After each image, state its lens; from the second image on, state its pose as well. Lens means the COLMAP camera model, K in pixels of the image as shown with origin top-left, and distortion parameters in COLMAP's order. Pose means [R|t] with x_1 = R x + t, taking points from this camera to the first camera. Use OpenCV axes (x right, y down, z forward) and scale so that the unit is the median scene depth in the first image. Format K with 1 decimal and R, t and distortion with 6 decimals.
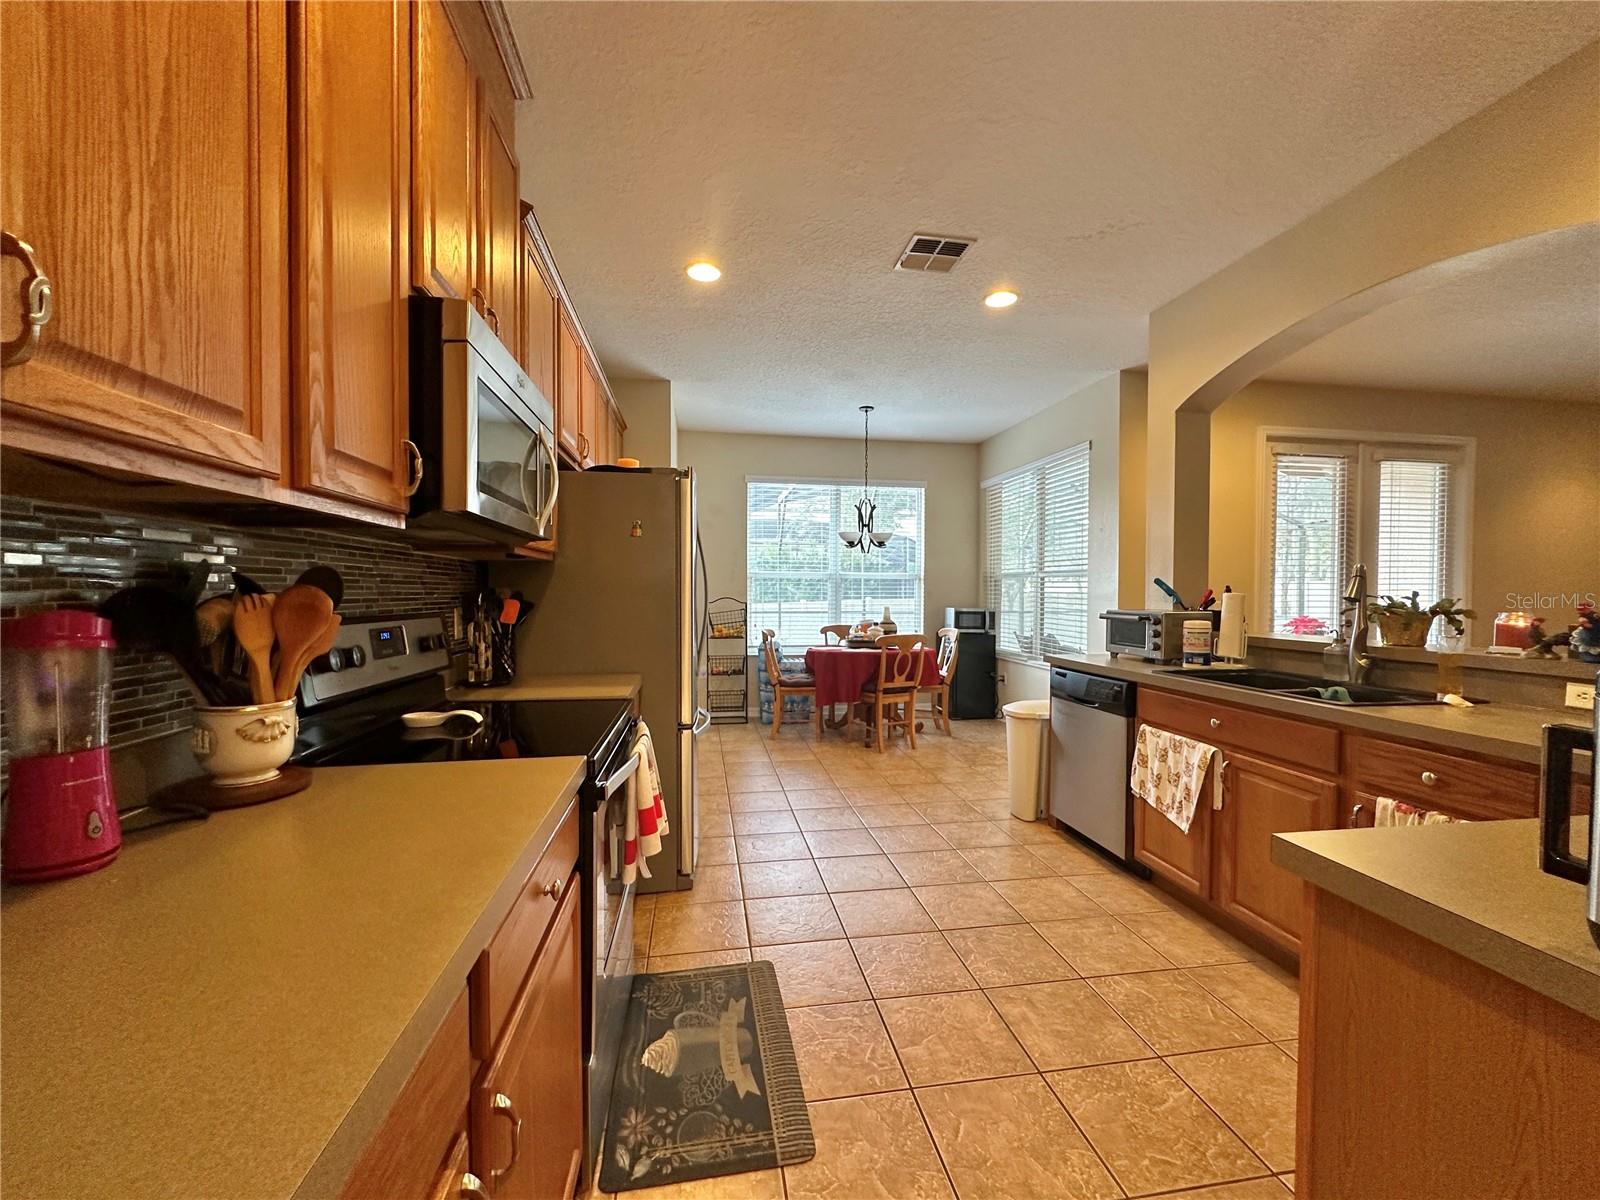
lens RADIAL K [[638.5, 0, 803.1], [0, 638.5, 601.2], [0, 0, 1]] dist [-0.001961, -0.000287]
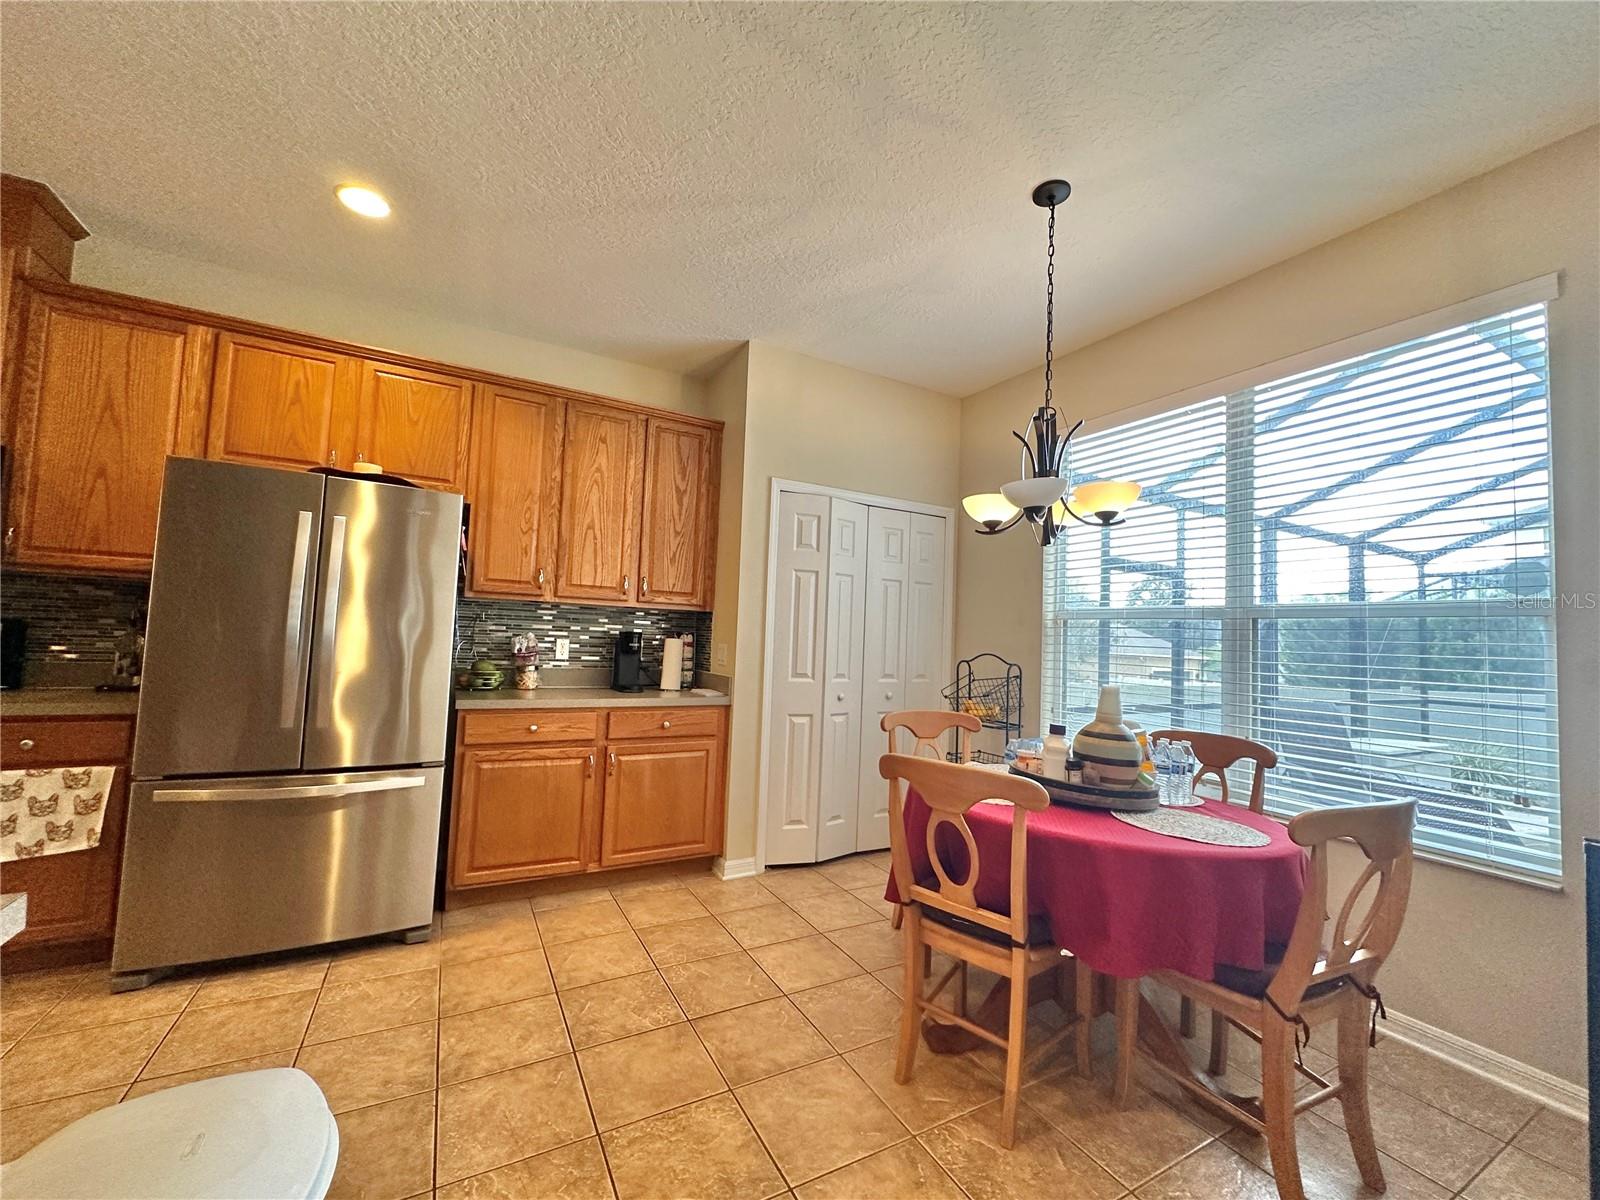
lens RADIAL K [[638.5, 0, 803.1], [0, 638.5, 601.2], [0, 0, 1]] dist [-0.001961, -0.000287]
pose [[0.334863, -0.048279, -0.941029, 1.038810], [-0.053594, 0.996094, -0.070175, -0.013860], [0.940741, 0.073932, 0.330968, 1.826451]]
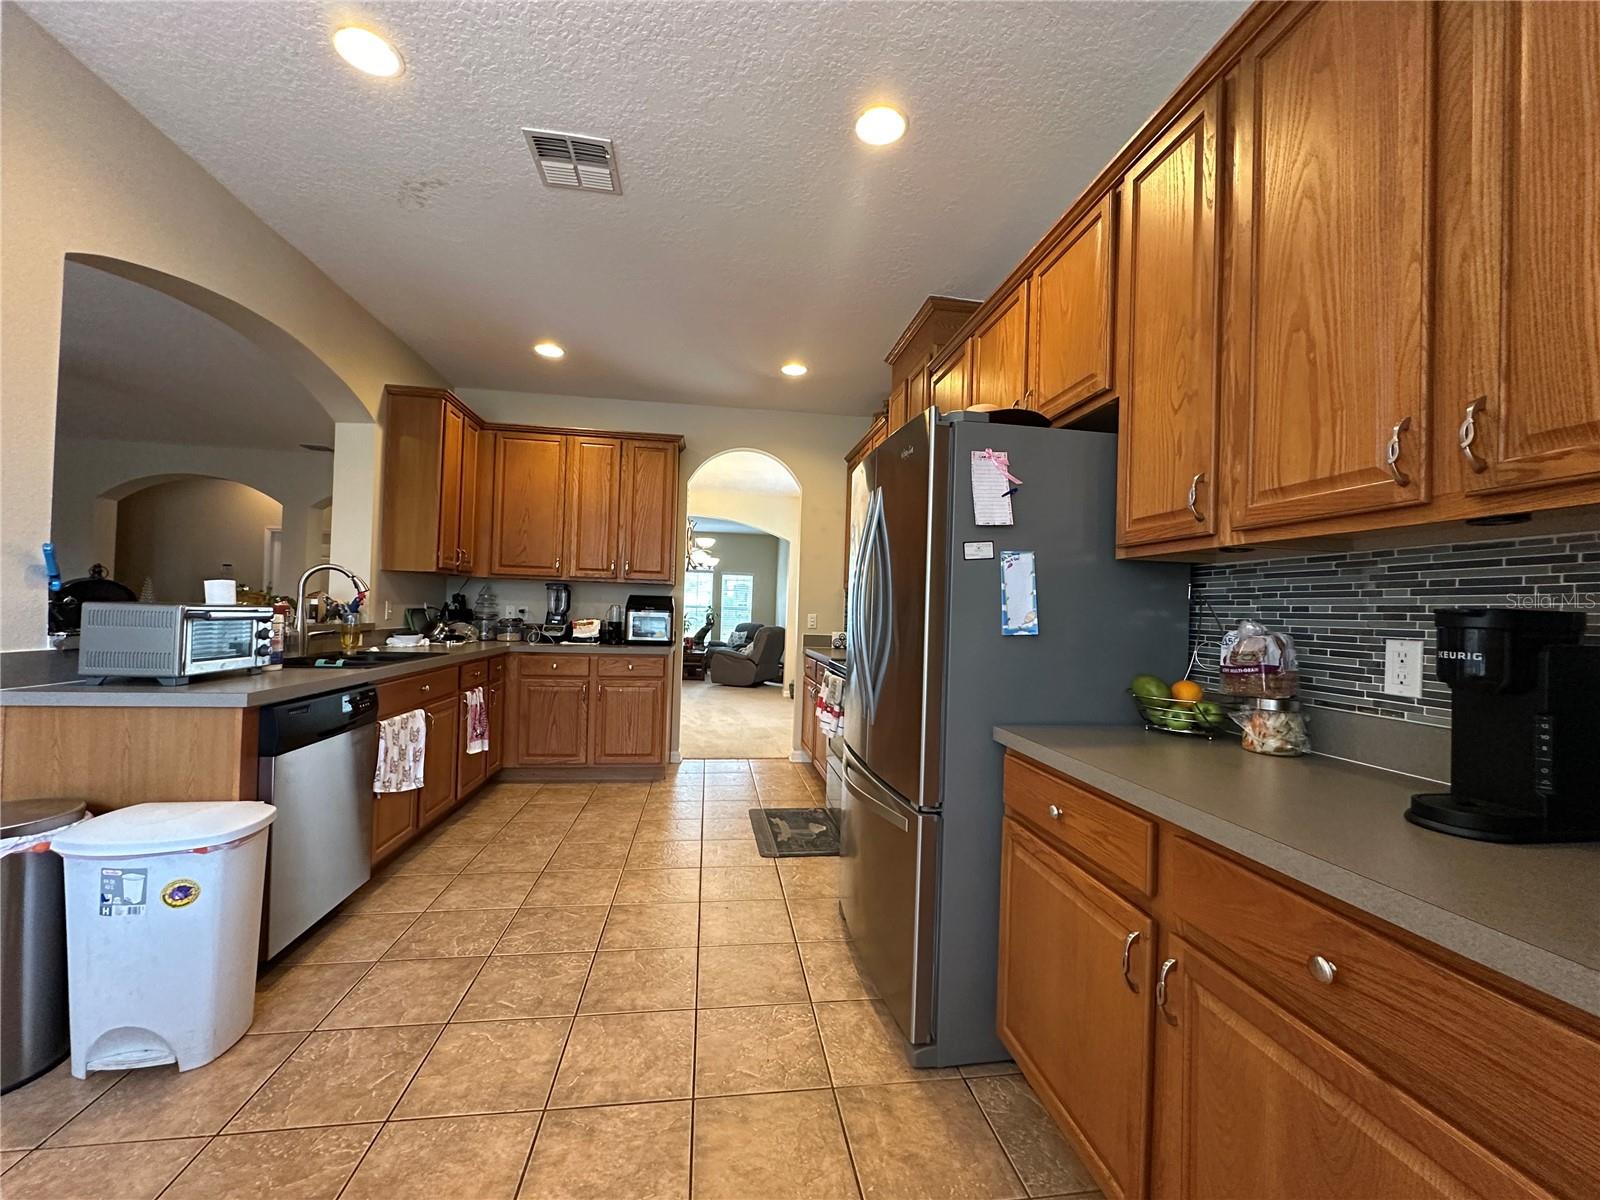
lens RADIAL K [[638.5, 0, 803.1], [0, 638.5, 601.2], [0, 0, 1]] dist [-0.001961, -0.000287]
pose [[-0.999189, -0.035419, 0.019129, -0.148152], [-0.035393, 0.999372, 0.001683, -0.017159], [-0.019176, 0.001005, -0.999816, 2.396815]]
